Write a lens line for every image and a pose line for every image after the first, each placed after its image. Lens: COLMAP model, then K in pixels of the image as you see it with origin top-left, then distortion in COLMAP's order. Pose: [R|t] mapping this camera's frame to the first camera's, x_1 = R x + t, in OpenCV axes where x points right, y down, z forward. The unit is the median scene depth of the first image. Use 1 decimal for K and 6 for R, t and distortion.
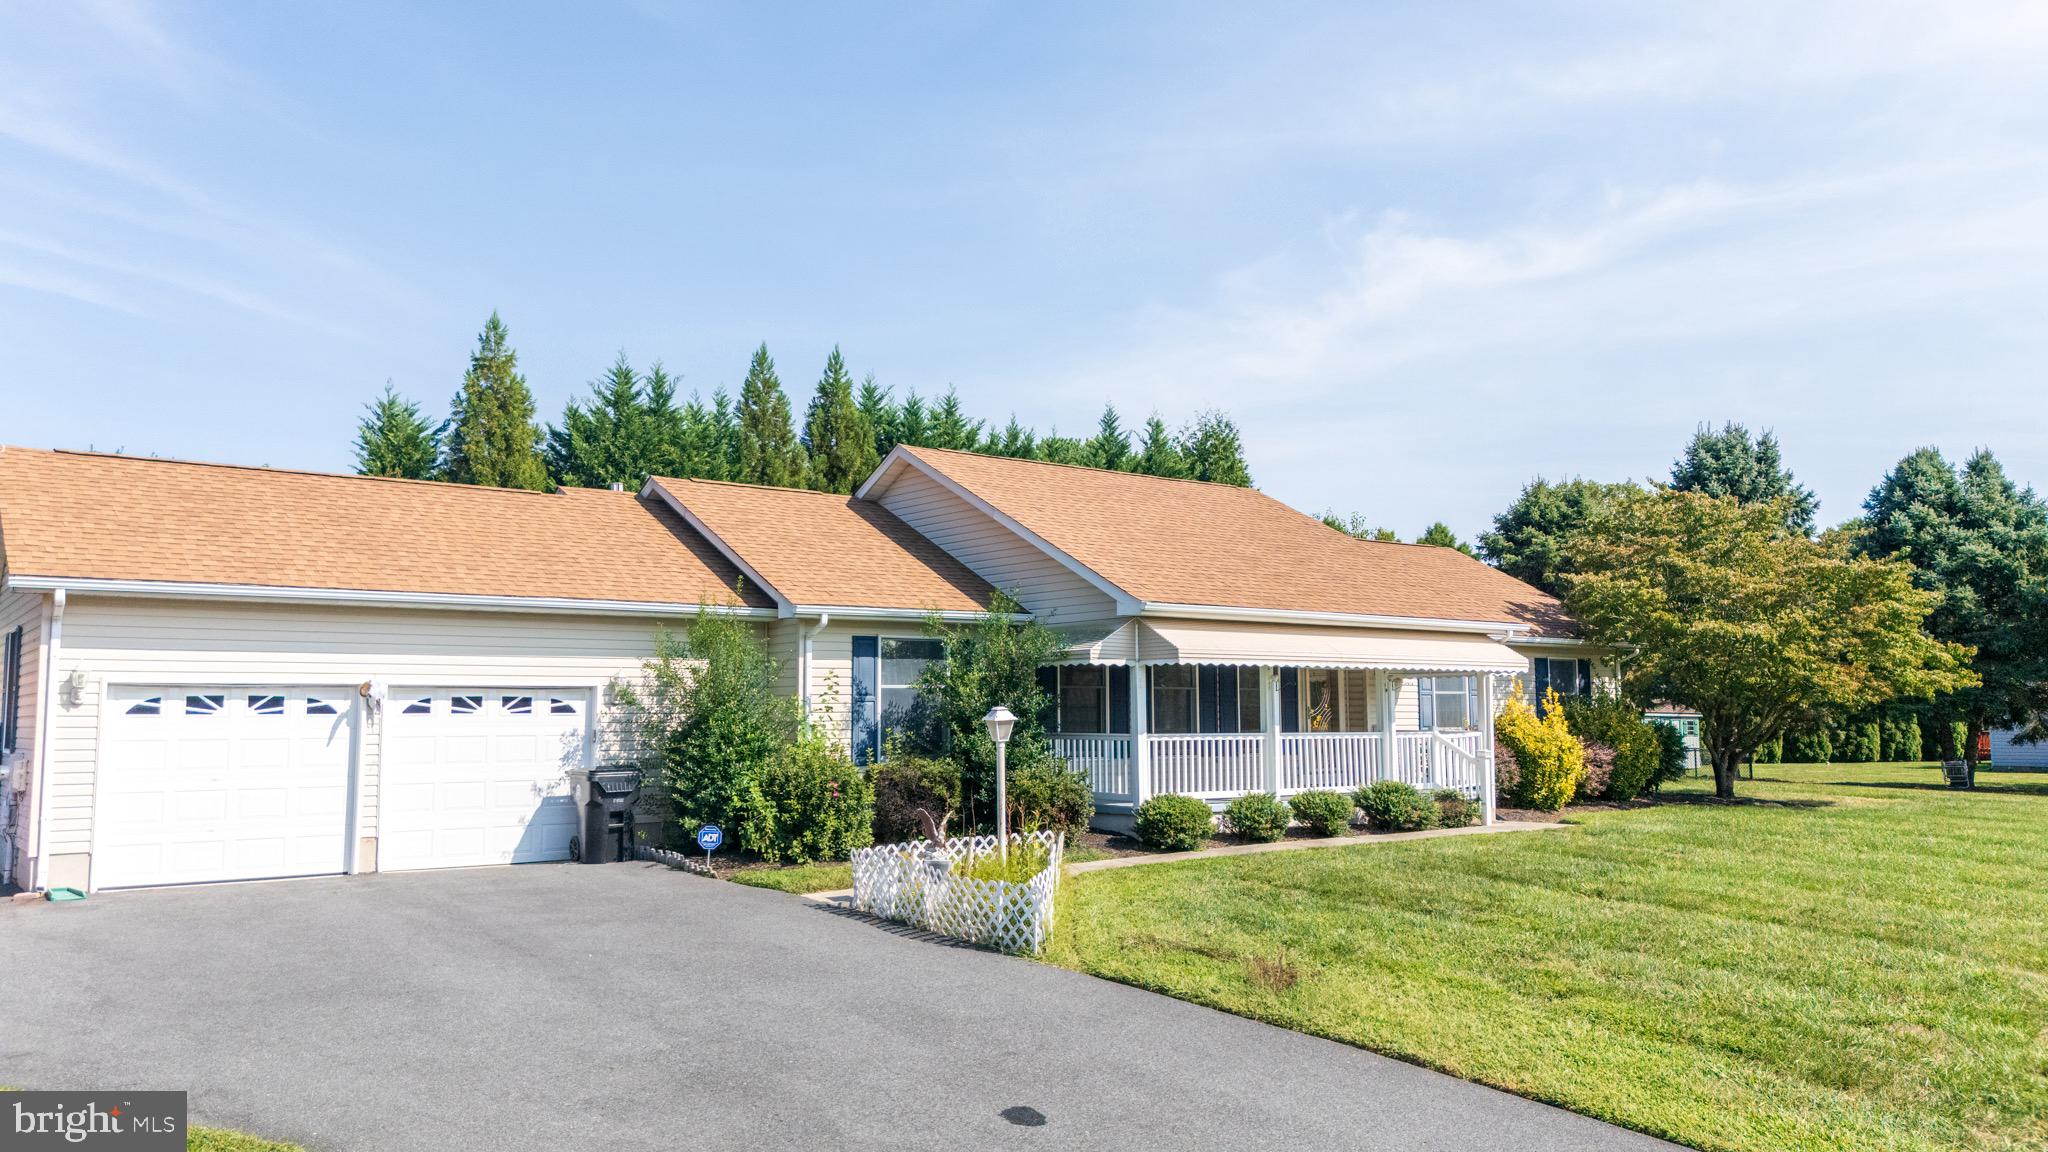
lens RADIAL K [[1513.8, 0, 1034.0], [0, 1513.8, 578.0], [0, 0, 1]] dist [0.066413, -0.073277]
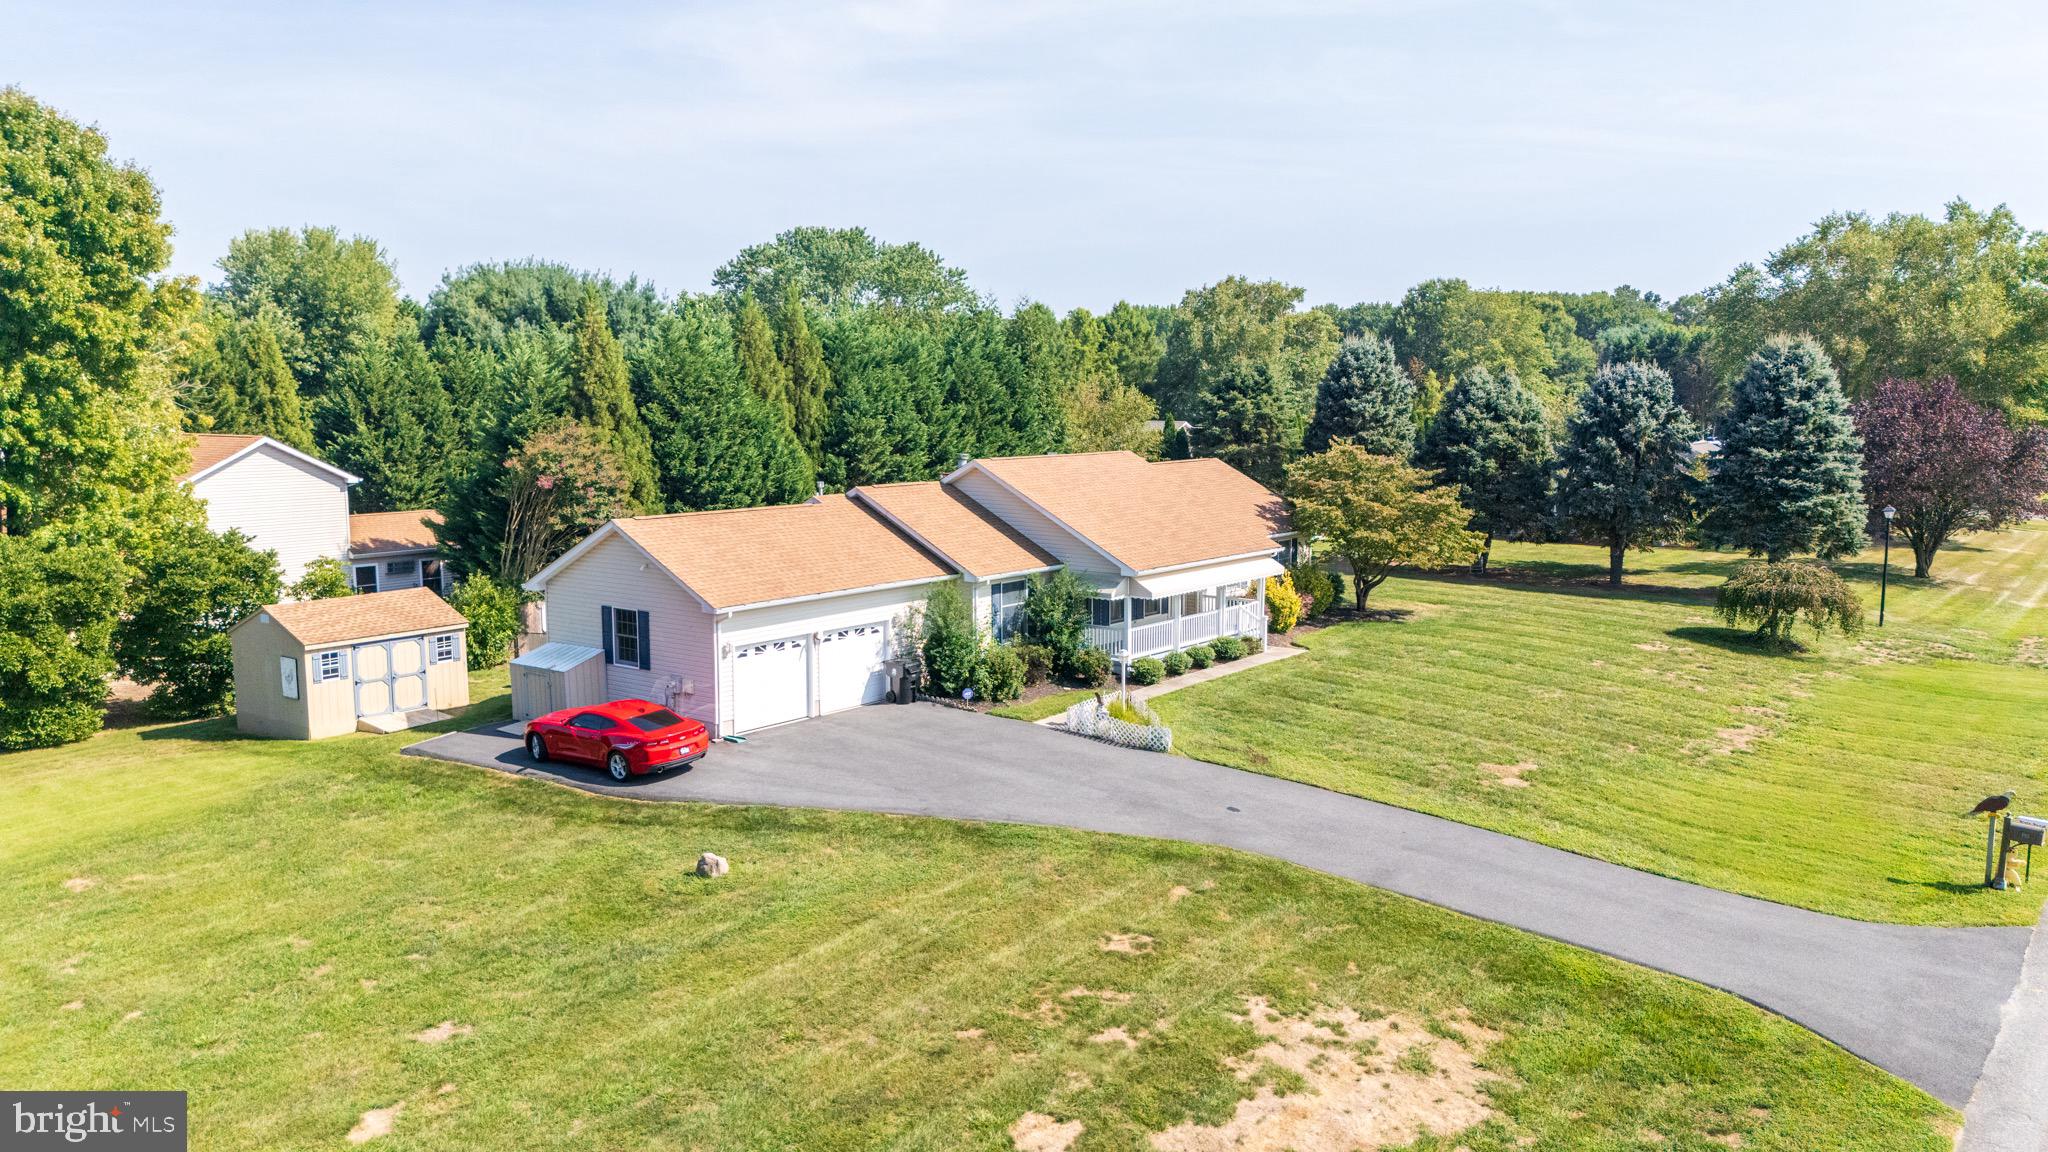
lens RADIAL K [[1513.8, 0, 1028.8], [0, 1513.8, 577.1], [0, 0, 1]] dist [0.066413, -0.073277]
pose [[0.970346, -0.026341, 0.240280, -0.605095], [-0.025175, 0.977625, 0.208841, -0.429989], [-0.240405, -0.208697, 0.947972, -1.018100]]
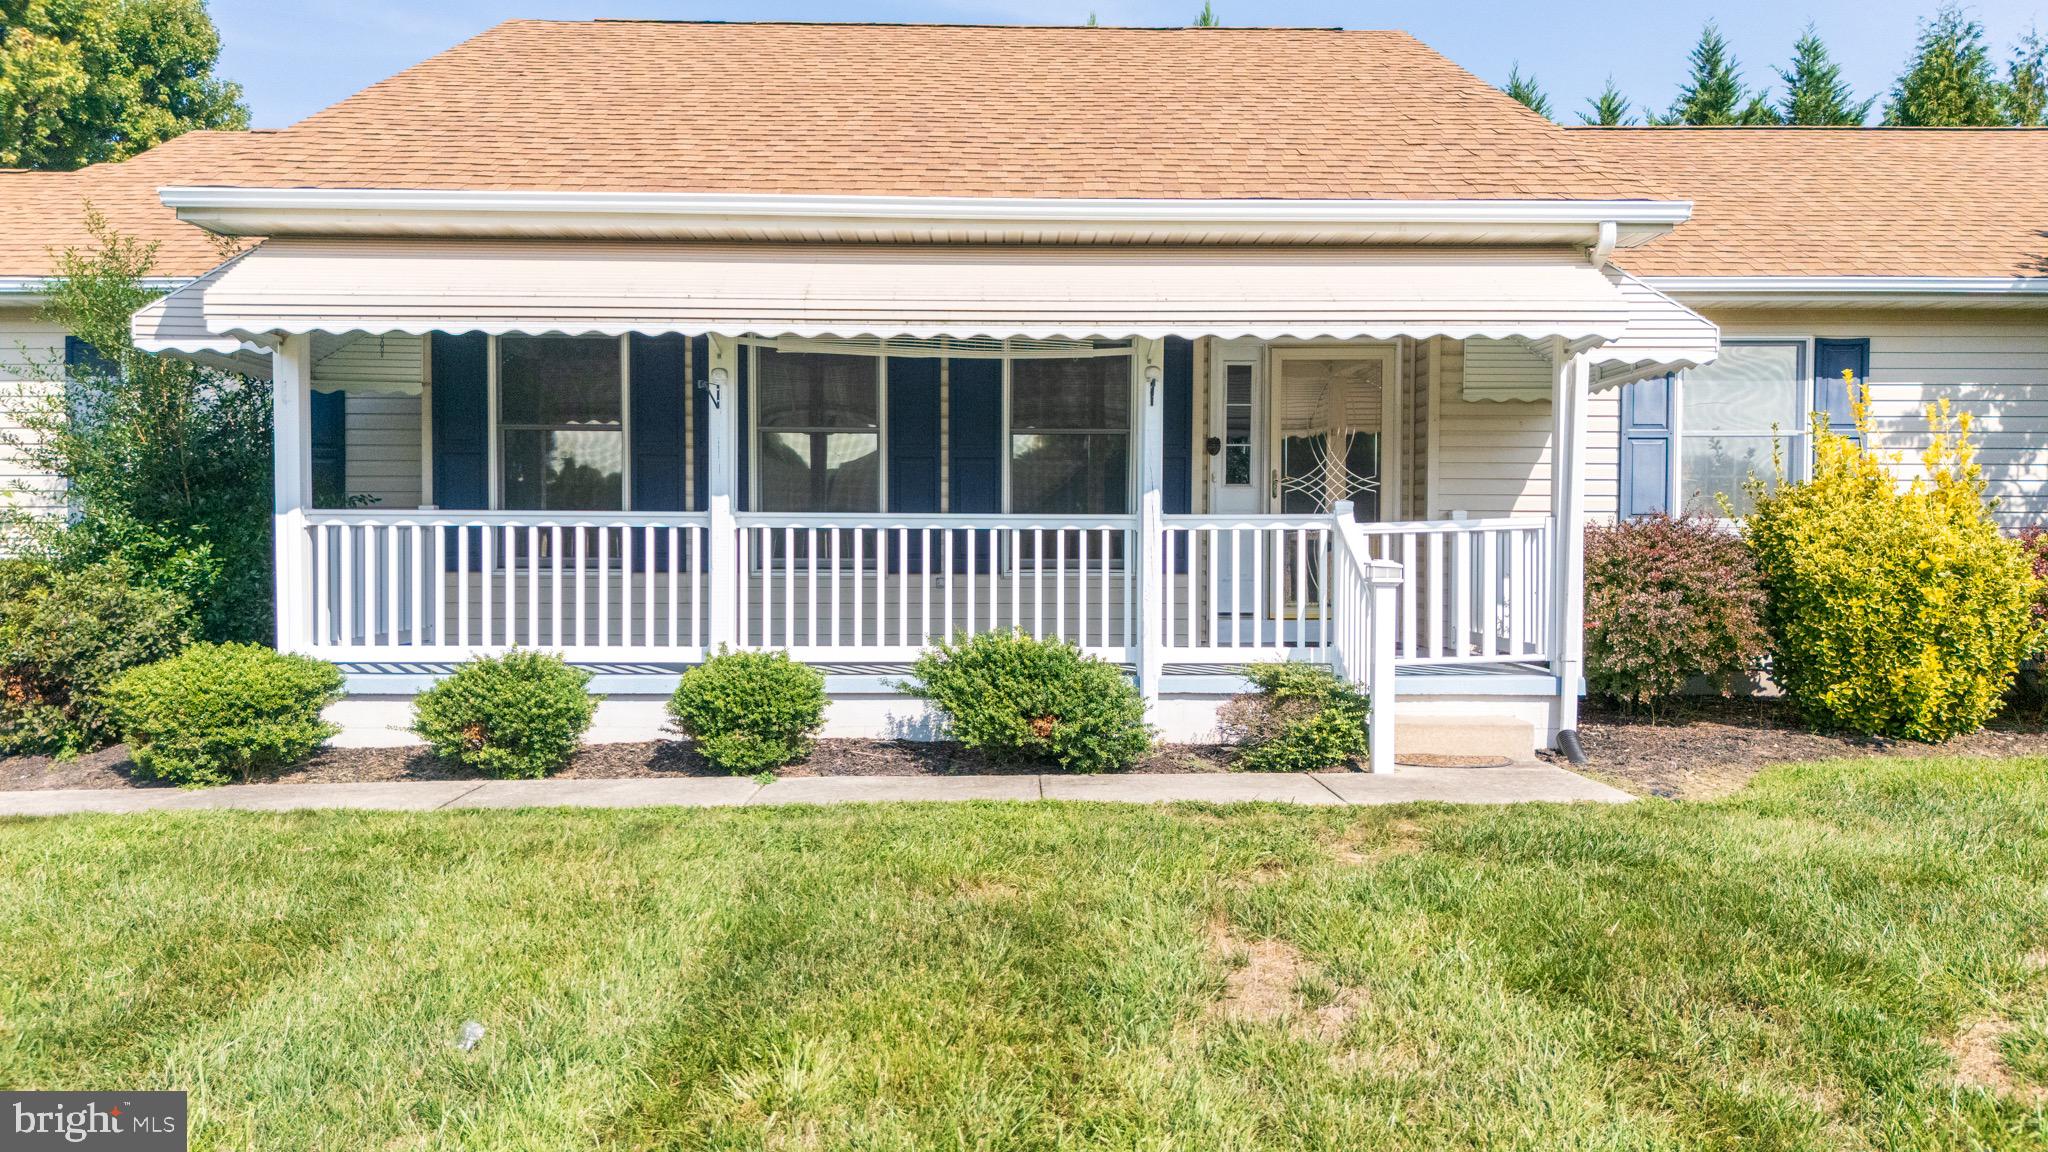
lens RADIAL K [[1513.8, 0, 1017.5], [0, 1513.8, 574.5], [0, 0, 1]] dist [0.066413, -0.073277]
pose [[0.801600, 0.019081, -0.597556, 0.531823], [0.047395, 0.994317, 0.095328, 0.094598], [0.595979, -0.104736, 0.796141, 0.810817]]
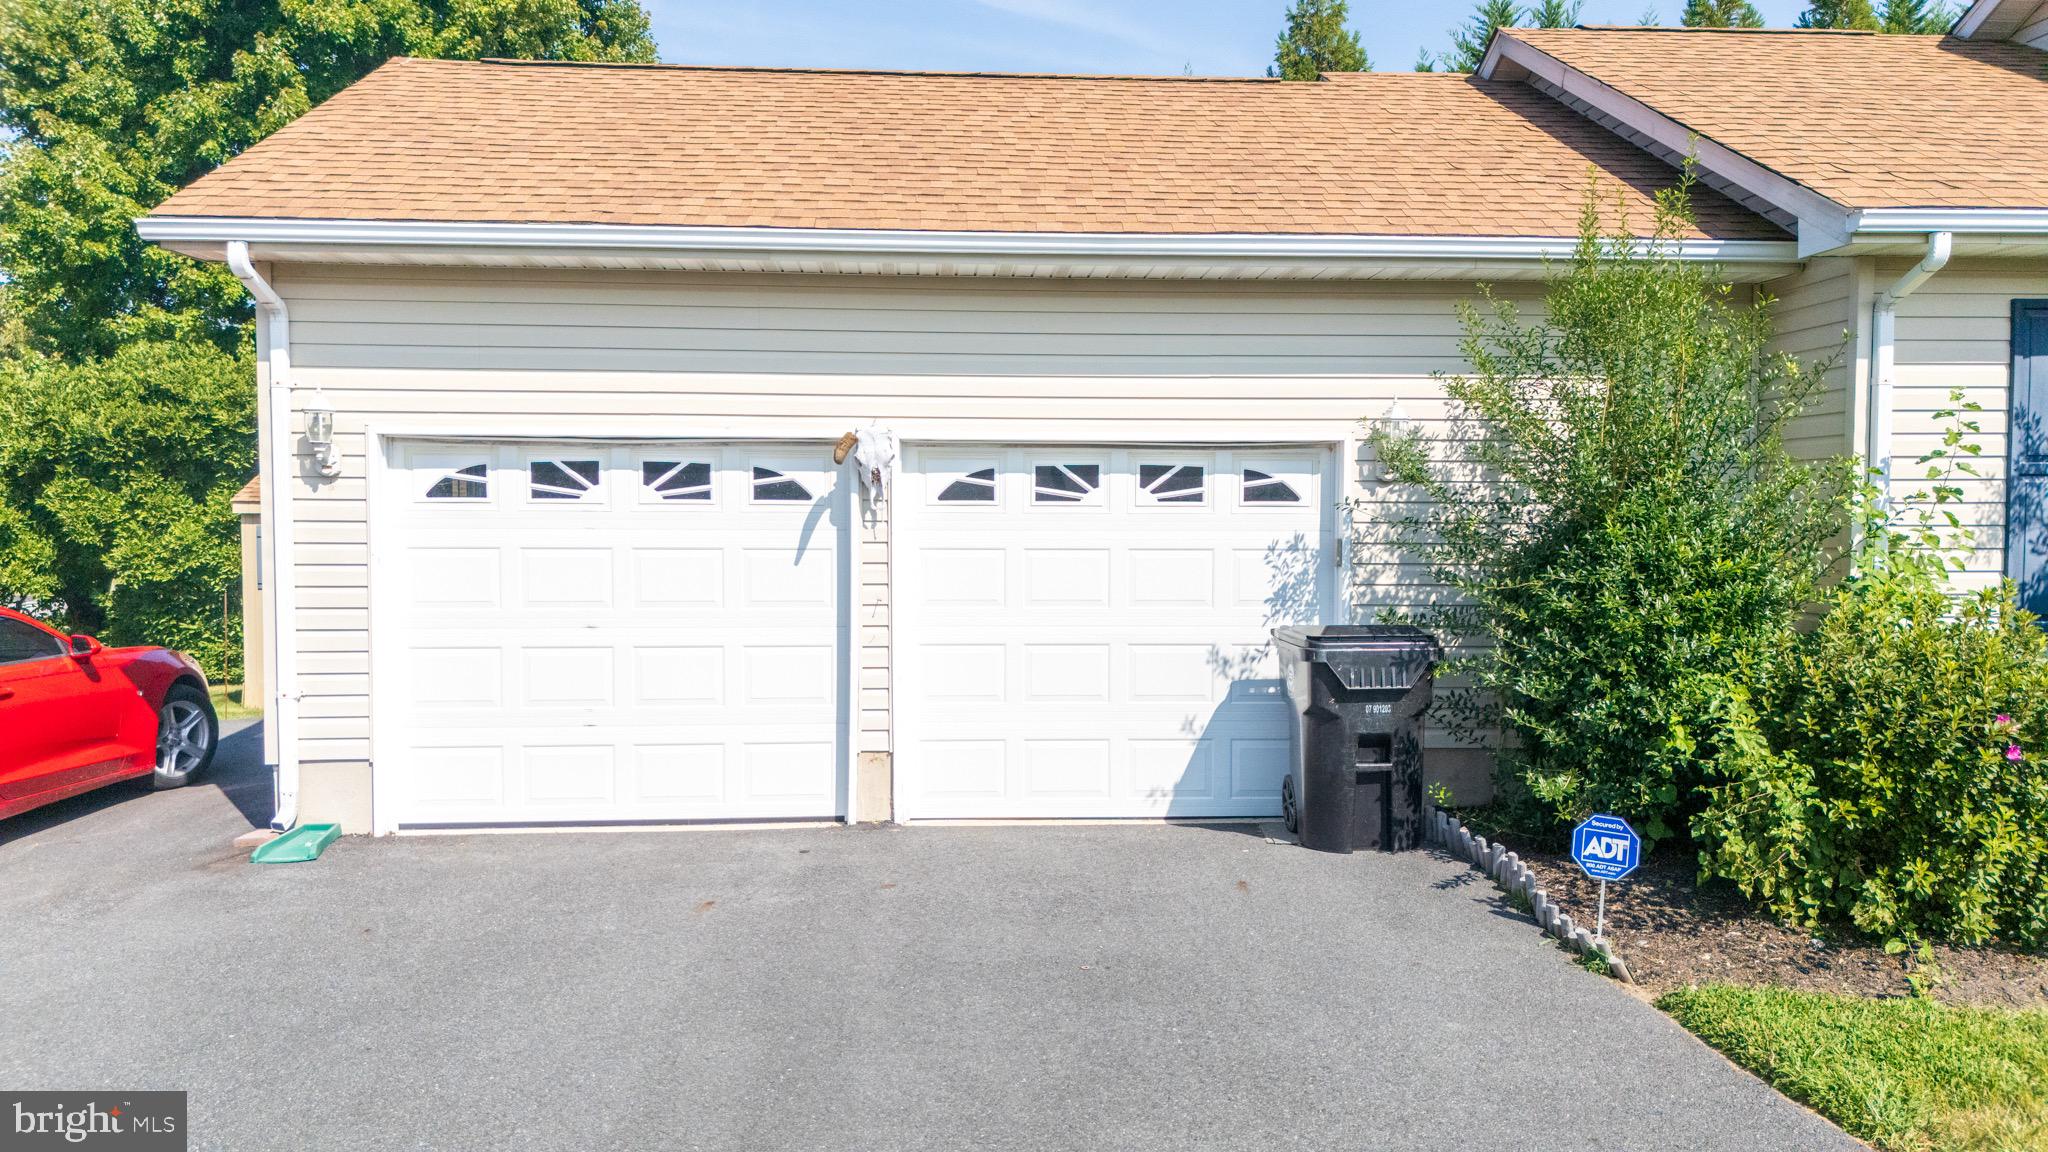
lens RADIAL K [[1513.8, 0, 1020.5], [0, 1513.8, 566.5], [0, 0, 1]] dist [0.066413, -0.073277]
pose [[0.829845, 0.027292, -0.557326, -0.118303], [0.045026, 0.992271, 0.115634, 0.052415], [0.556174, -0.121053, 0.822202, 0.584444]]
